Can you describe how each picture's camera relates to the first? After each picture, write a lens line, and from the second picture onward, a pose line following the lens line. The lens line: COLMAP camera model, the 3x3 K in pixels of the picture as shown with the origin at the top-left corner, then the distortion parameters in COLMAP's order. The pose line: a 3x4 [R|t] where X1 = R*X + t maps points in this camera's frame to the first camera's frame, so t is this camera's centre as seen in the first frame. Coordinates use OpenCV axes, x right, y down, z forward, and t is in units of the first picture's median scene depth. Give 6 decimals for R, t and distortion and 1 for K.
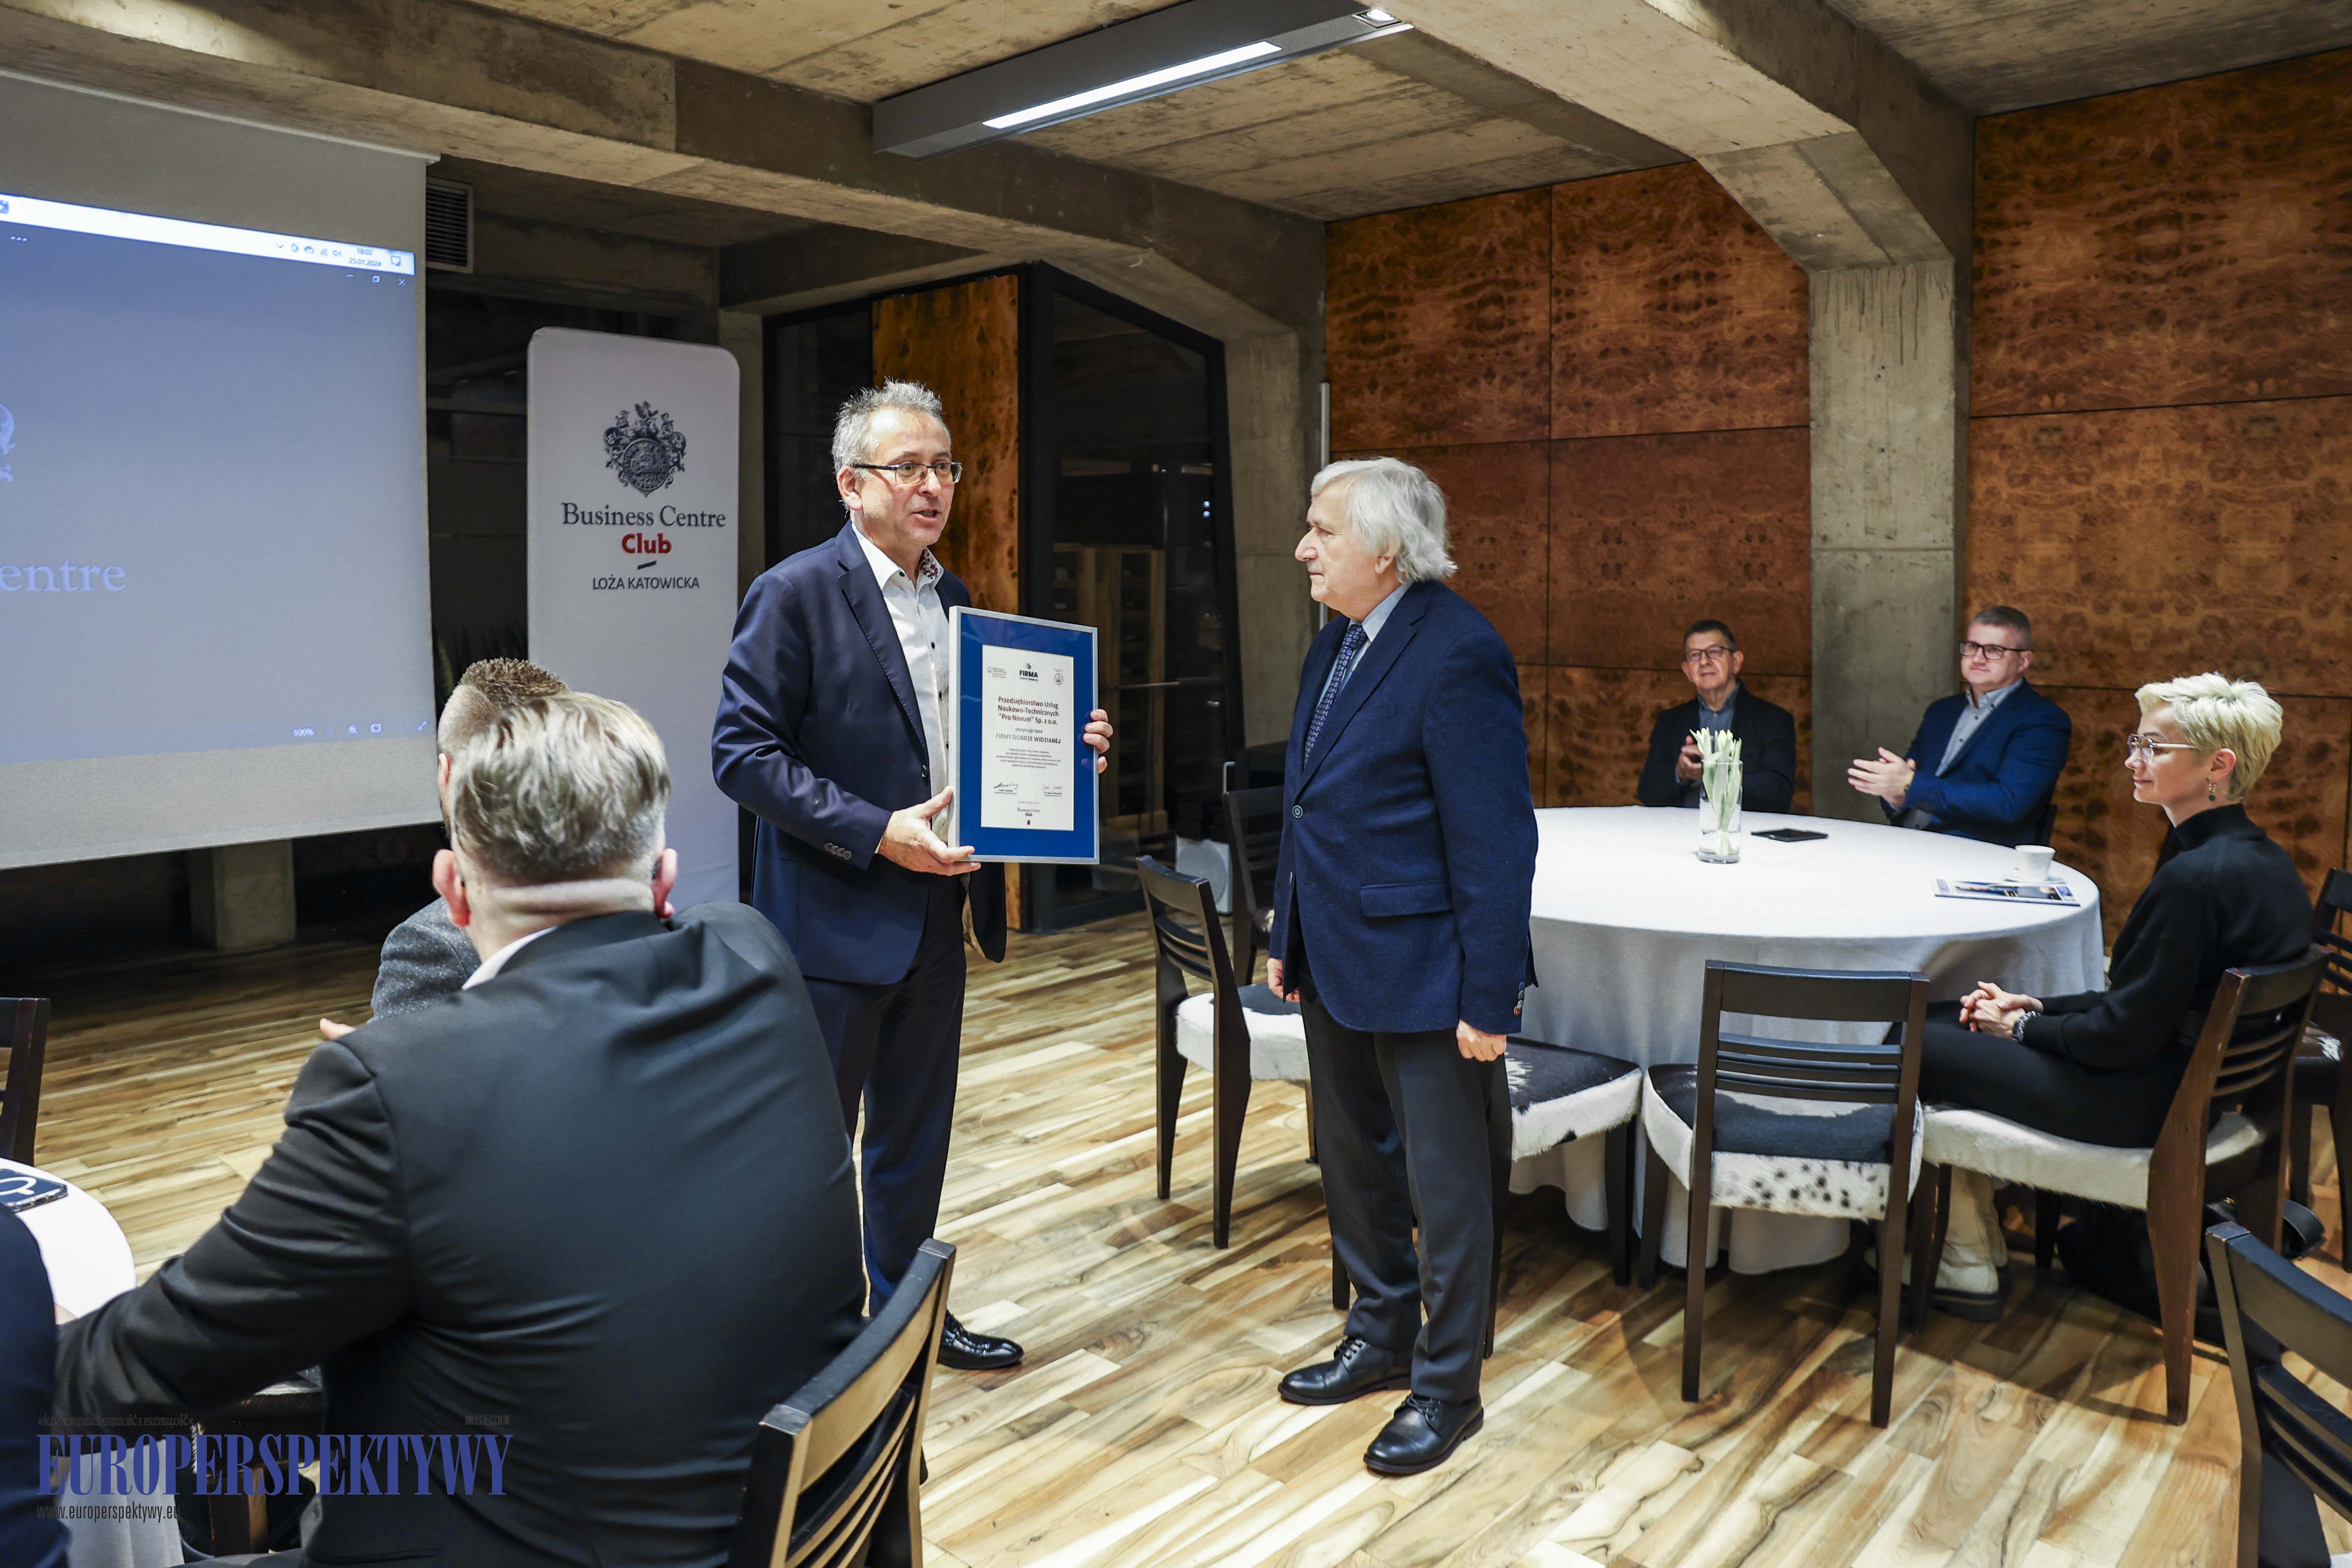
lens RADIAL K [[1683.4, 0, 1153.2], [0, 1683.4, 698.2], [0, 0, 1]] dist [-0.089594, 0.049878]
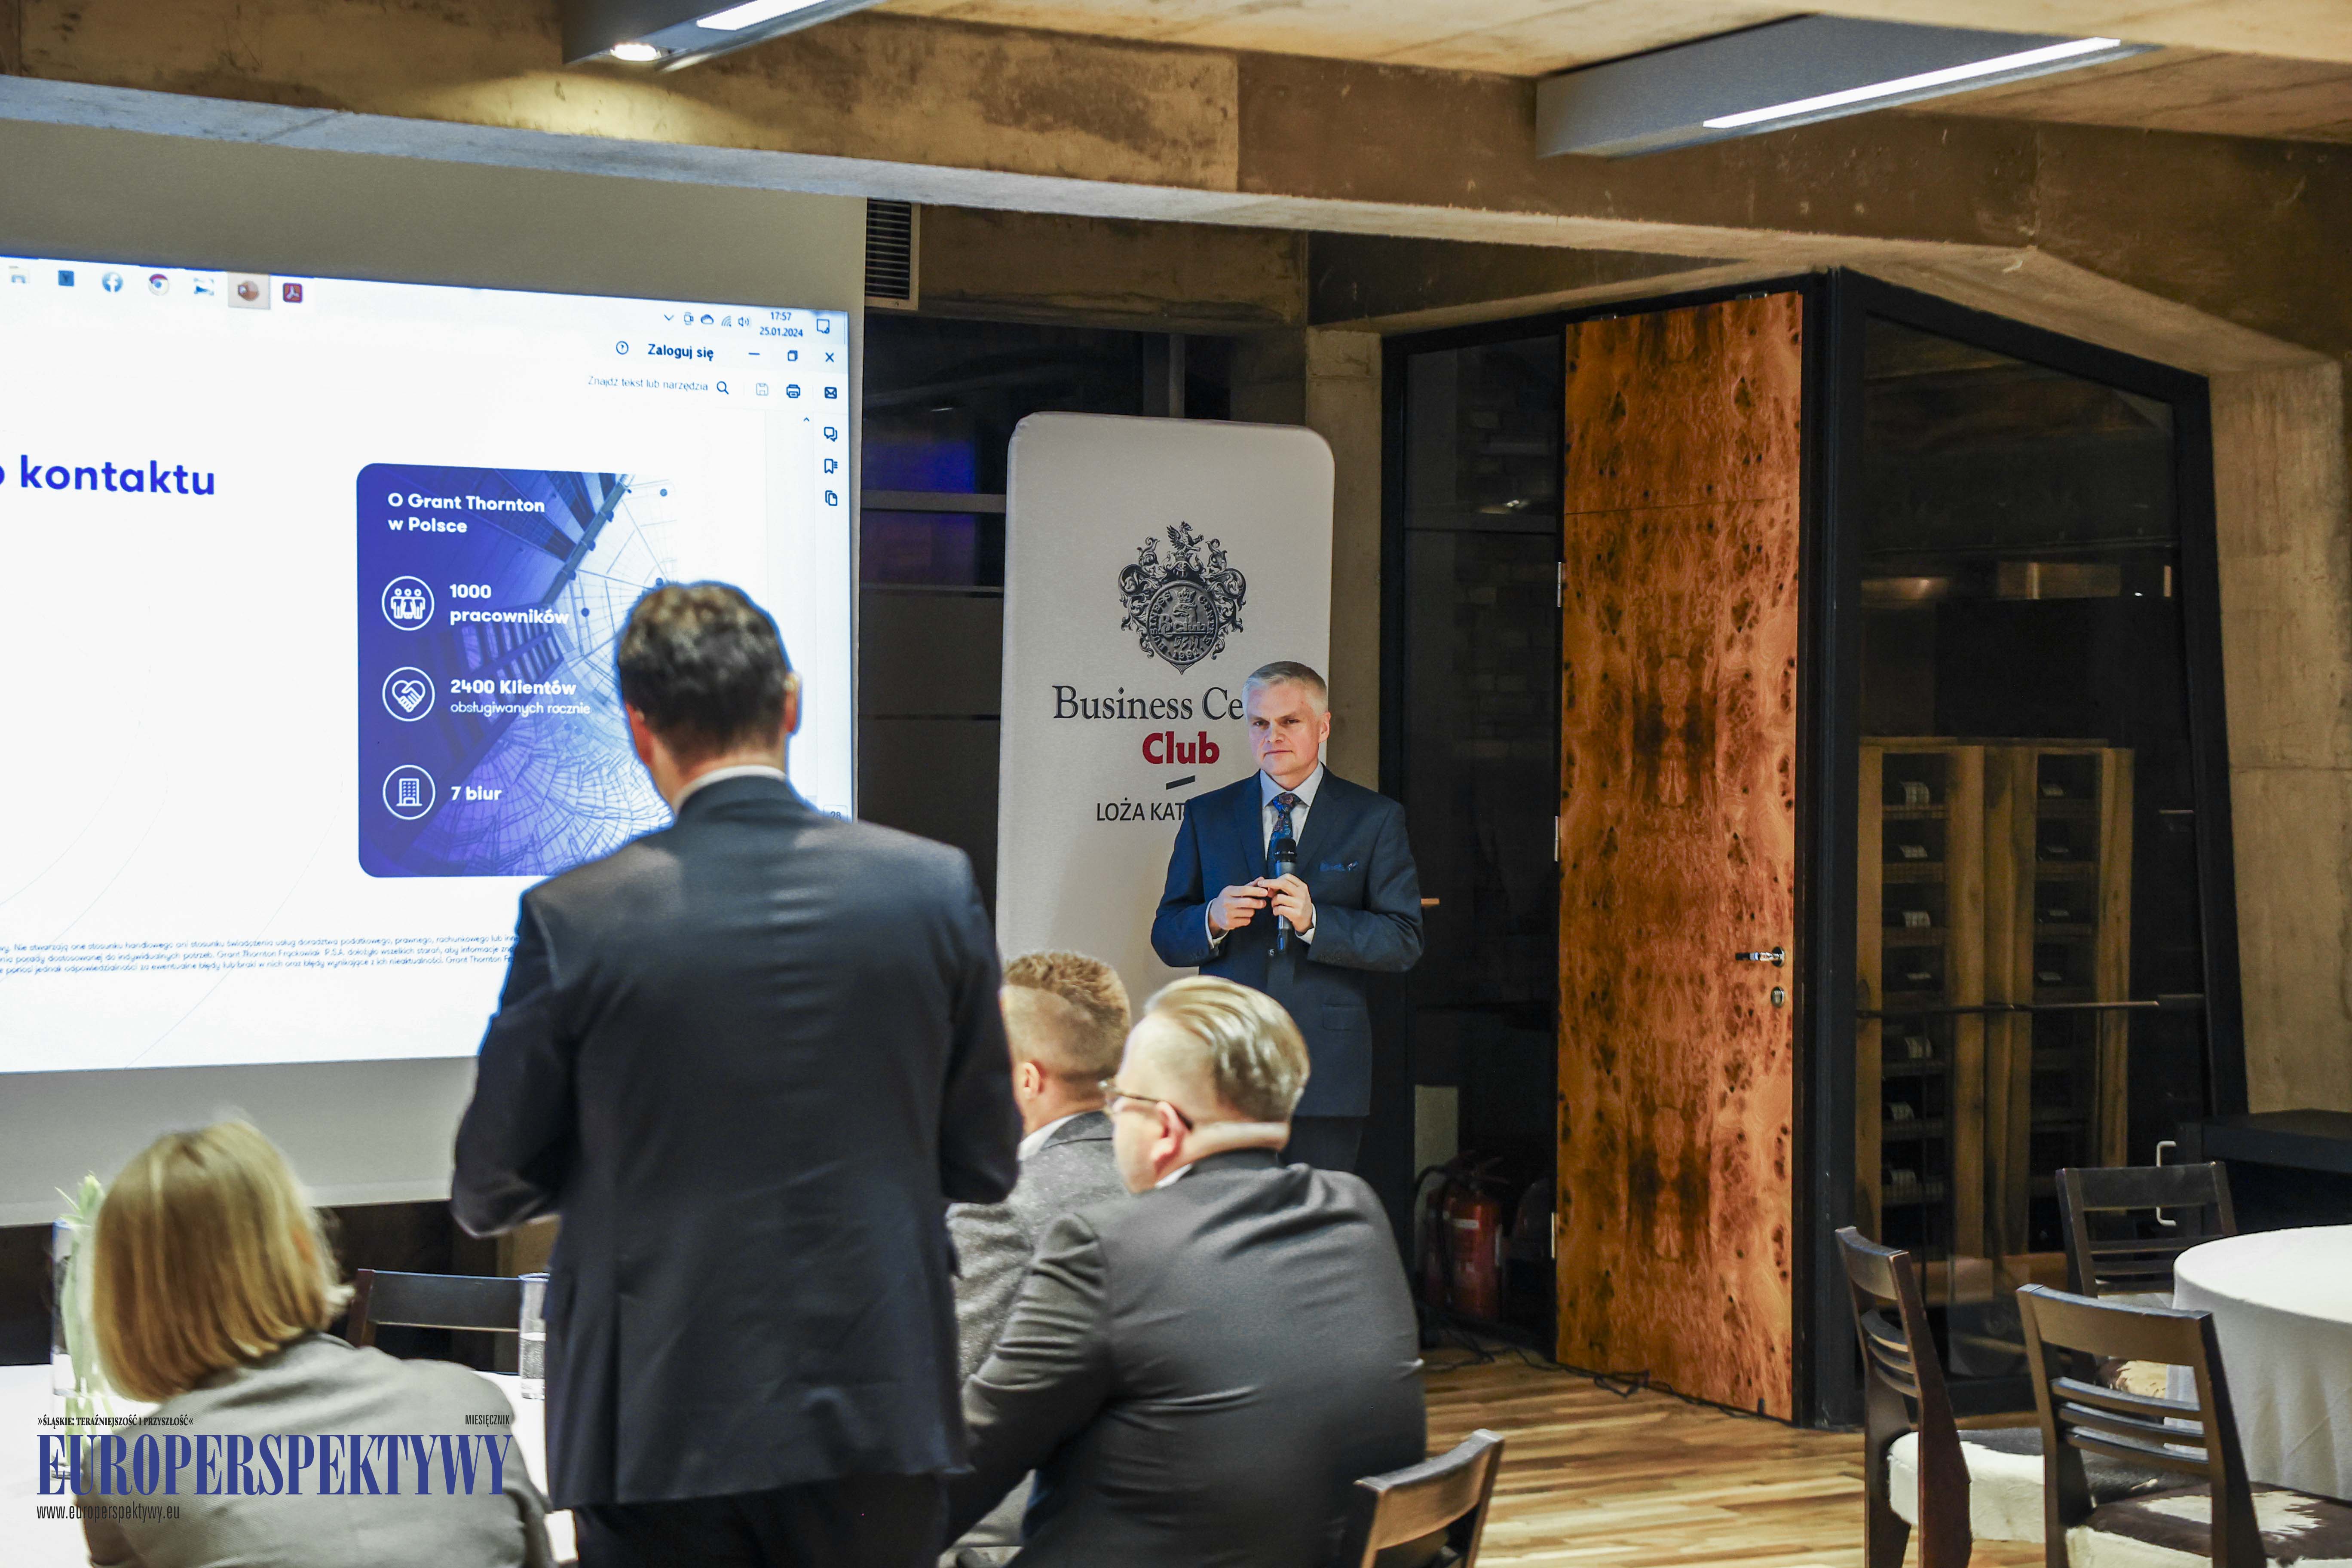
lens RADIAL K [[4291.7, 0, 1128.9], [0, 4291.7, 766.1], [0, 0, 1]] dist [0.276280, 0.000000]
pose [[0.955150, 0.009391, -0.295973, 0.153495], [-0.027840, 0.997918, -0.058182, 0.008008], [0.294810, 0.063812, 0.953423, -0.537985]]
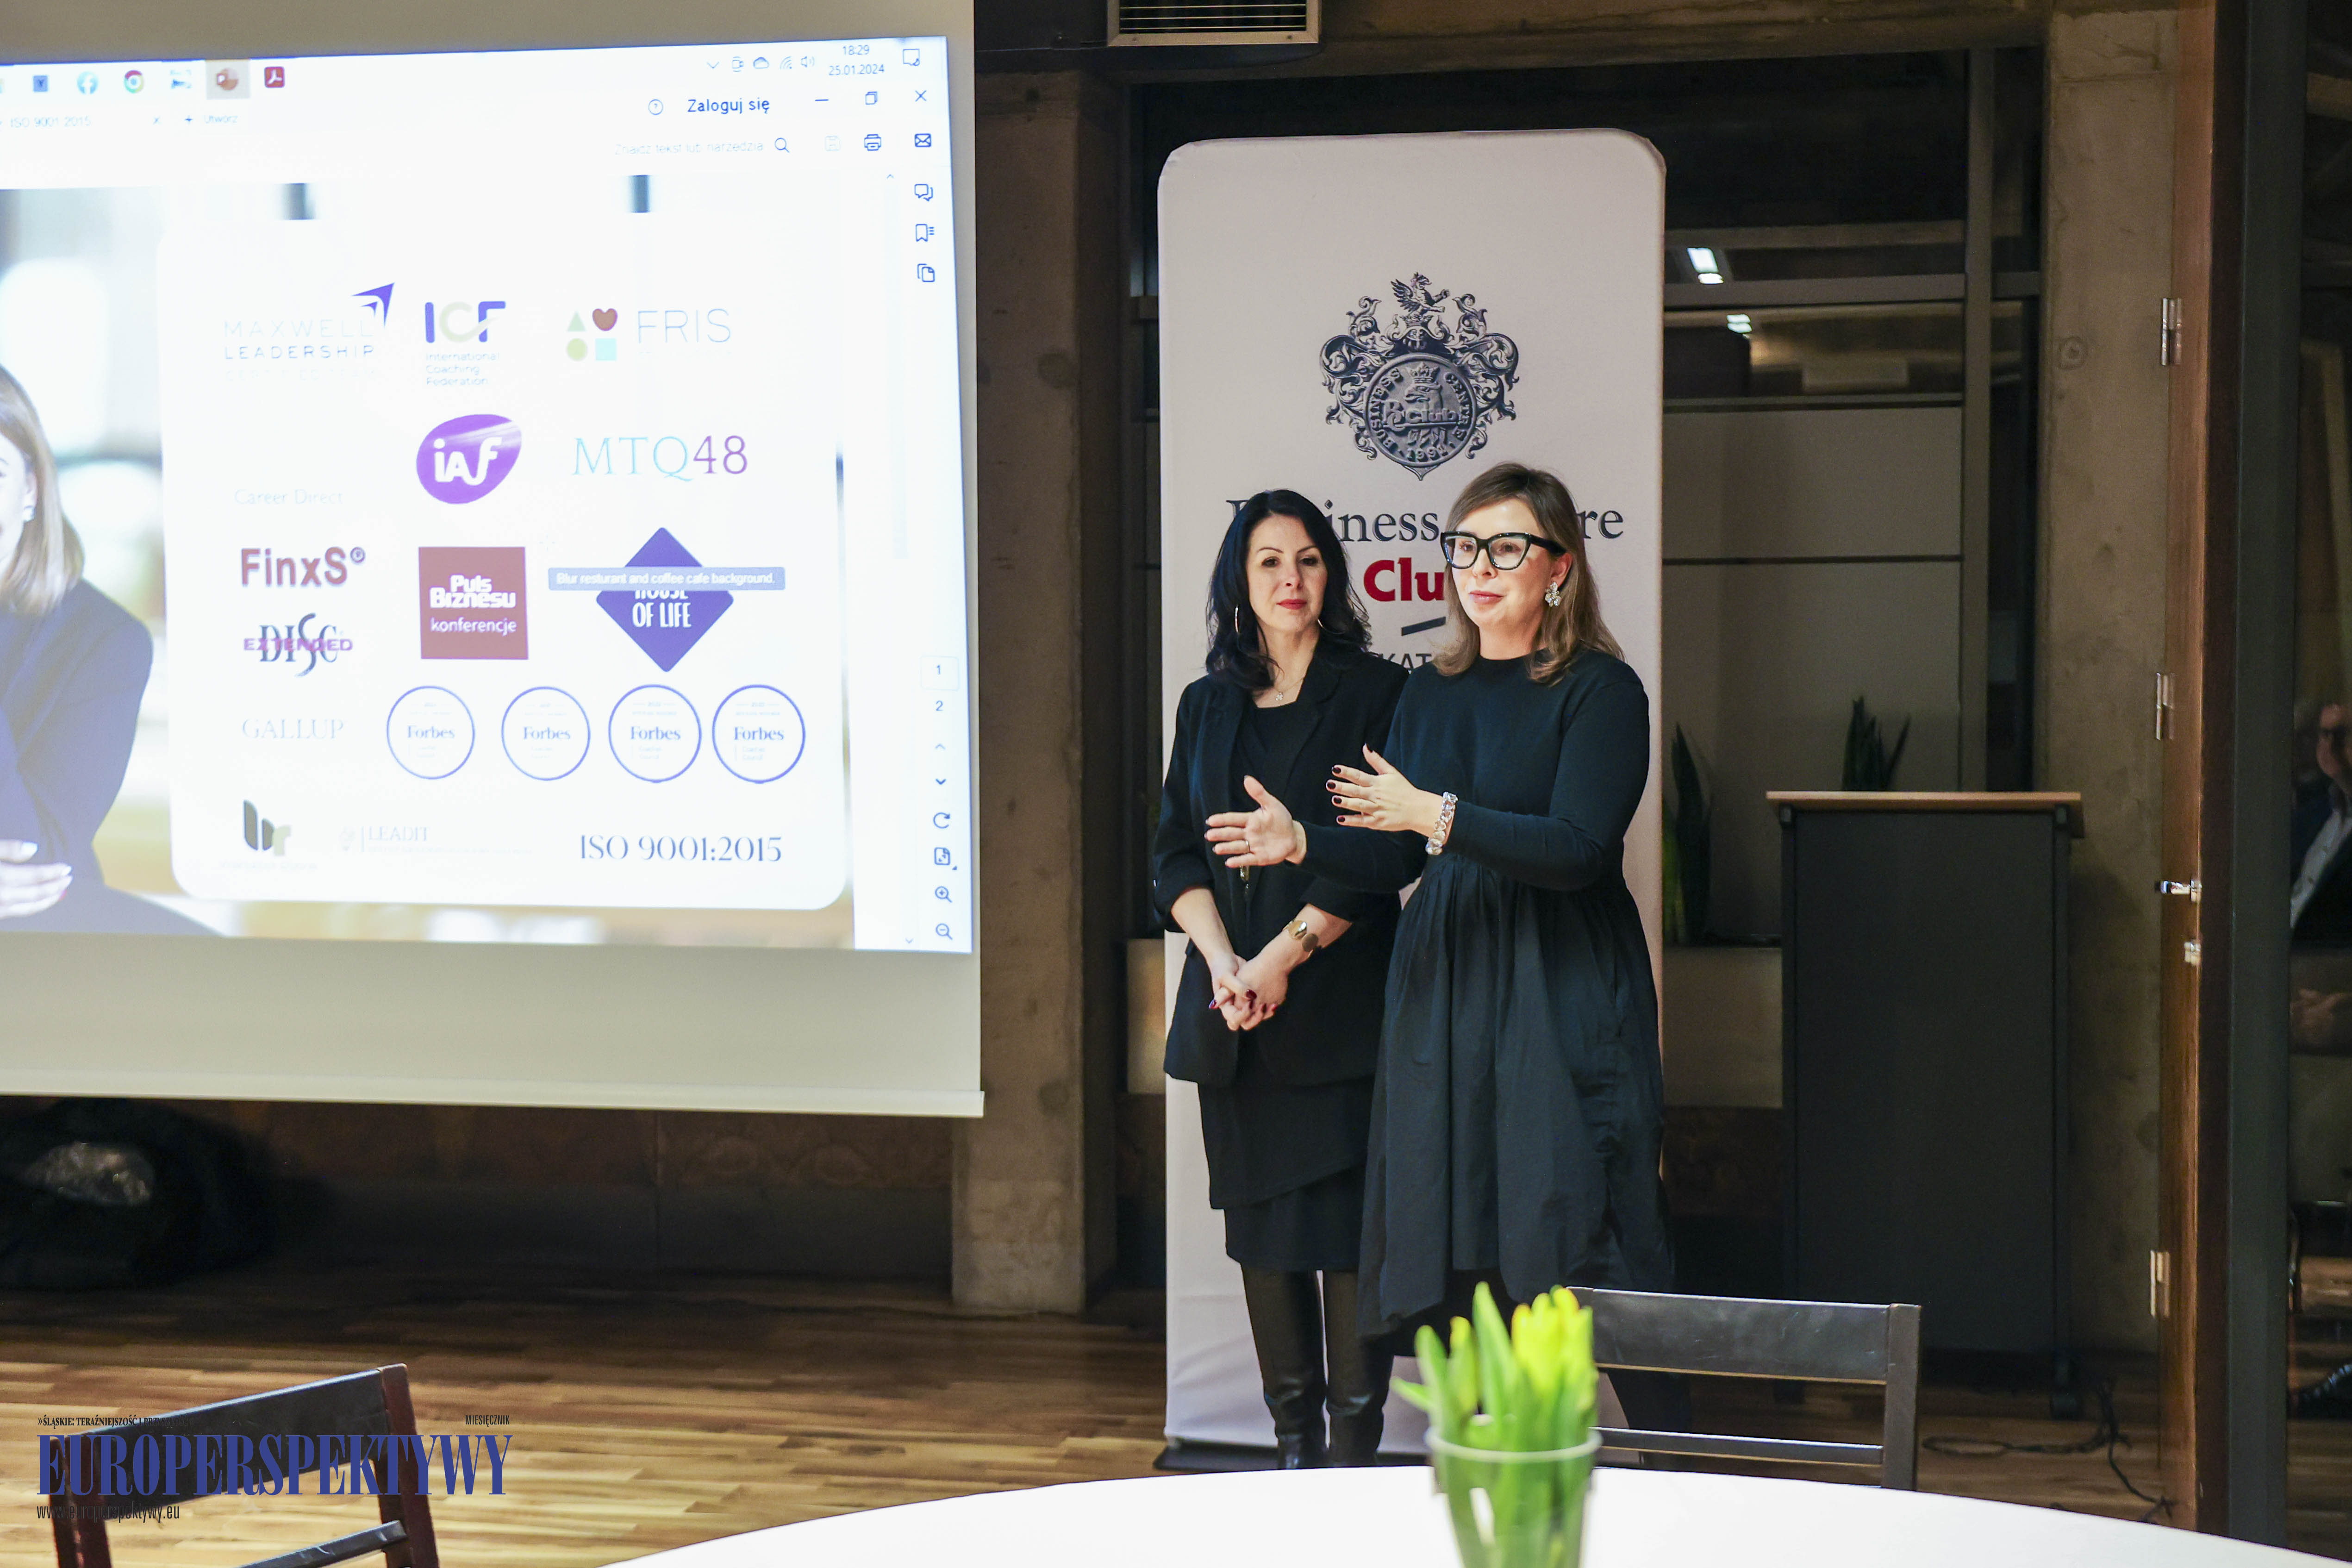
lens RADIAL K [[3390.2, 0, 1200.6], [0, 3390.2, 788.0], [0, 0, 1]] dist [0.146161, 0.000000]
pose [[0.514752, 0.033100, -0.856700, 0.479673], [-0.057759, 0.998323, 0.003867, -0.034742], [0.855391, 0.047491, 0.515801, 0.461420]]
